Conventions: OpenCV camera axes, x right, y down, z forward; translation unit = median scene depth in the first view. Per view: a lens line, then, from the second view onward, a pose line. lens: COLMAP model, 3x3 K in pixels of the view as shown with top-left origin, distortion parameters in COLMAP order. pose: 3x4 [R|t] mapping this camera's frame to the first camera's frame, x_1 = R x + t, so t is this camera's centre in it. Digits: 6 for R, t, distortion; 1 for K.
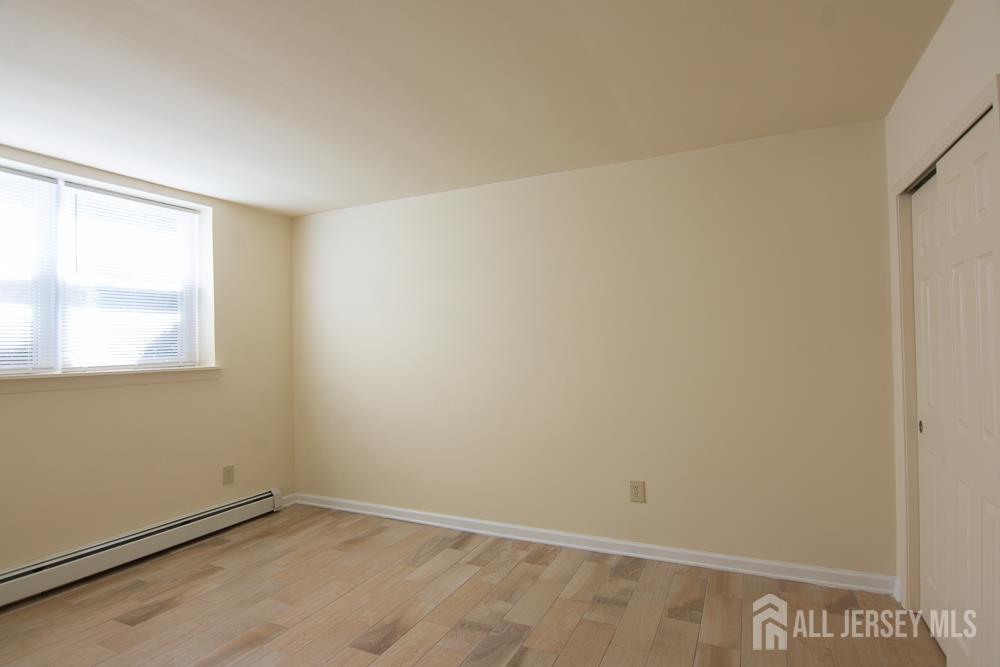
lens RADIAL K [[541.6, 0, 501.9], [0, 541.6, 334.4], [0, 0, 1]] dist [-0.001179, -0.000926]
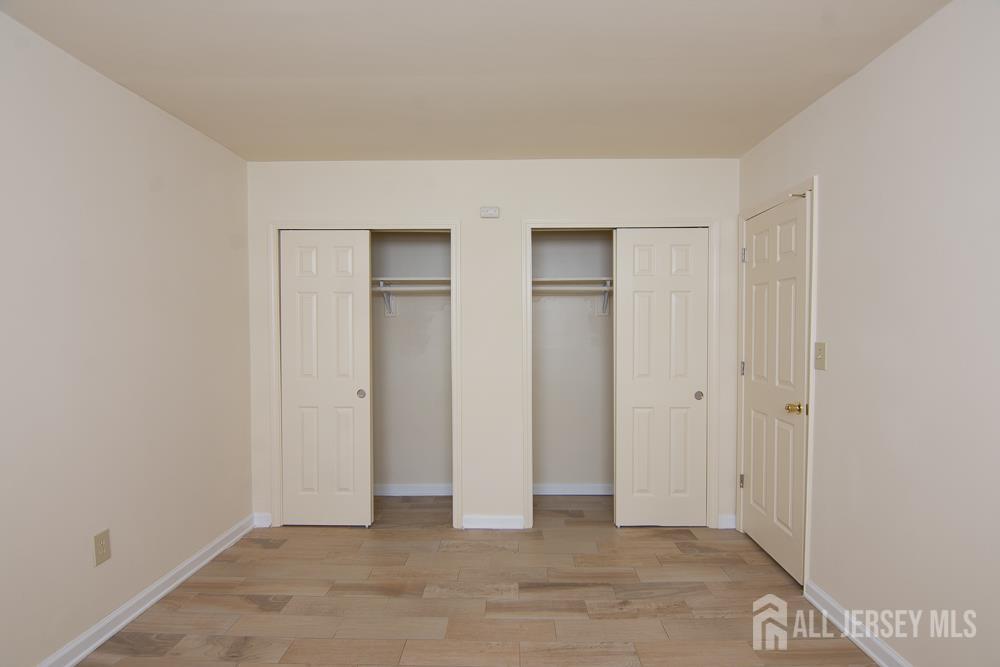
lens RADIAL K [[541.6, 0, 501.9], [0, 541.6, 334.4], [0, 0, 1]] dist [-0.001179, -0.000926]
pose [[-0.406103, 0.009715, 0.913776, -0.621513], [-0.000102, 0.999943, -0.010676, 0.024328], [-0.913827, -0.004429, -0.406079, 0.843645]]
